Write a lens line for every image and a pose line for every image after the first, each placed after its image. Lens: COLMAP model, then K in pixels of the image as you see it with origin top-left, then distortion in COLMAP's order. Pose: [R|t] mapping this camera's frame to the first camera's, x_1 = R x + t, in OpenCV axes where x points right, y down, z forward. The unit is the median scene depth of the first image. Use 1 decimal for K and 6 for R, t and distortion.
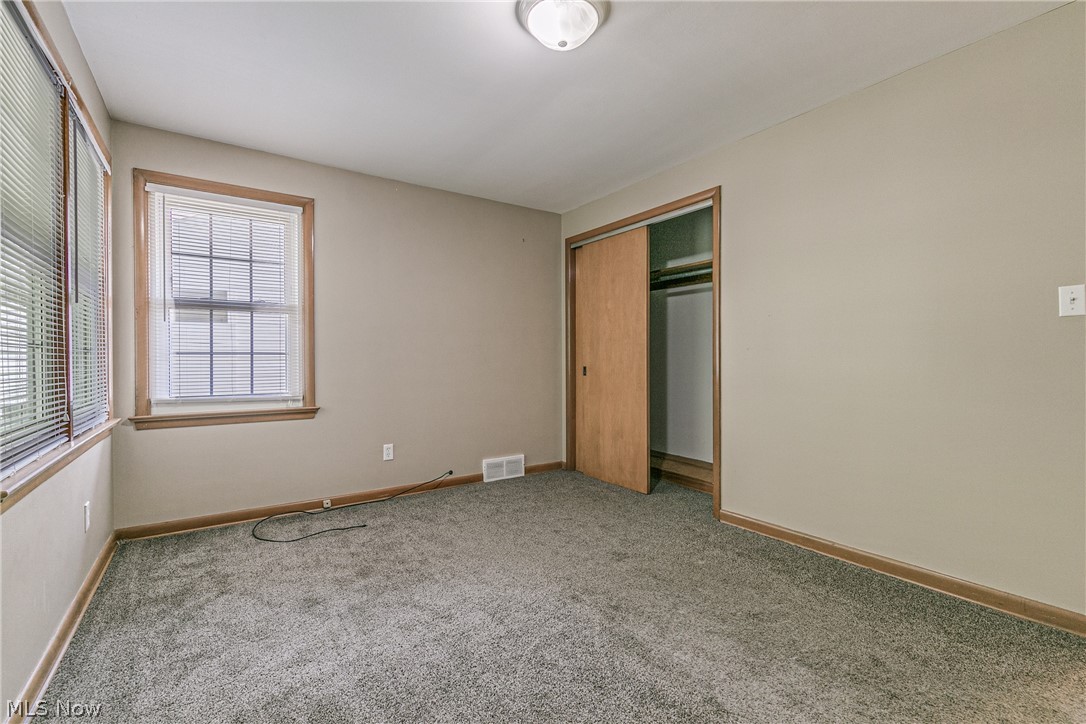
lens RADIAL K [[492.1, 0, 546.8], [0, 492.1, 358.9], [0, 0, 1]] dist [0.016714, -0.000924]
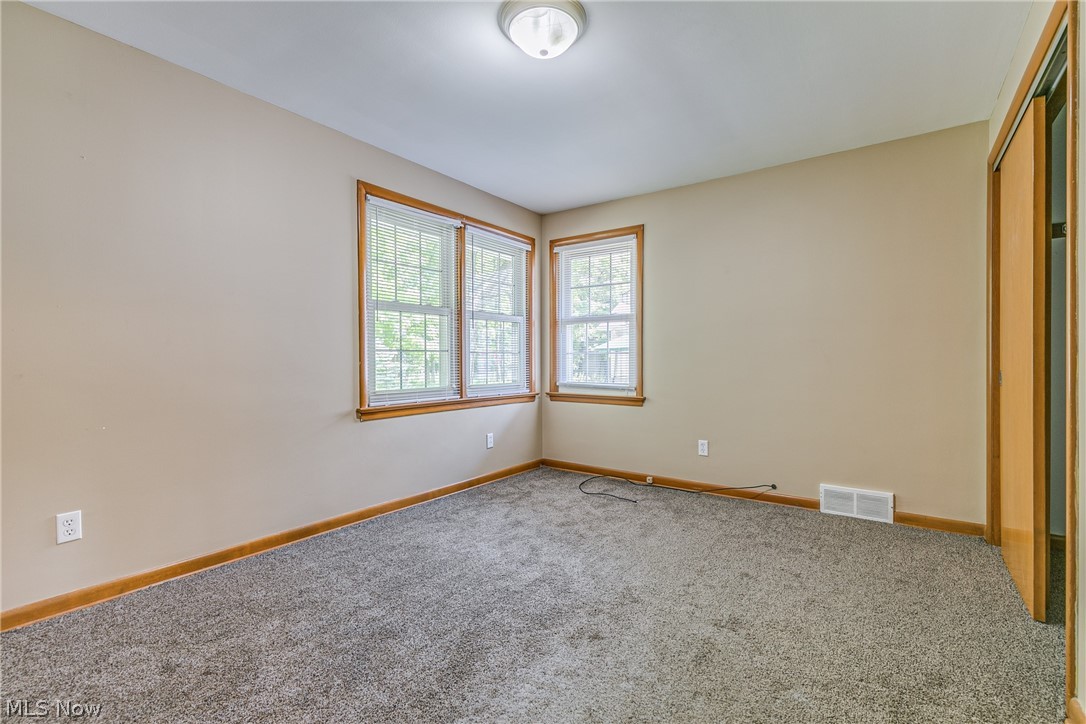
lens RADIAL K [[492.1, 0, 546.8], [0, 492.1, 358.9], [0, 0, 1]] dist [0.016714, -0.000924]
pose [[0.328007, 0.003850, -0.944667, 0.622870], [0.001162, 0.999989, 0.004479, -0.001357], [0.944675, -0.002567, 0.327999, 0.409258]]
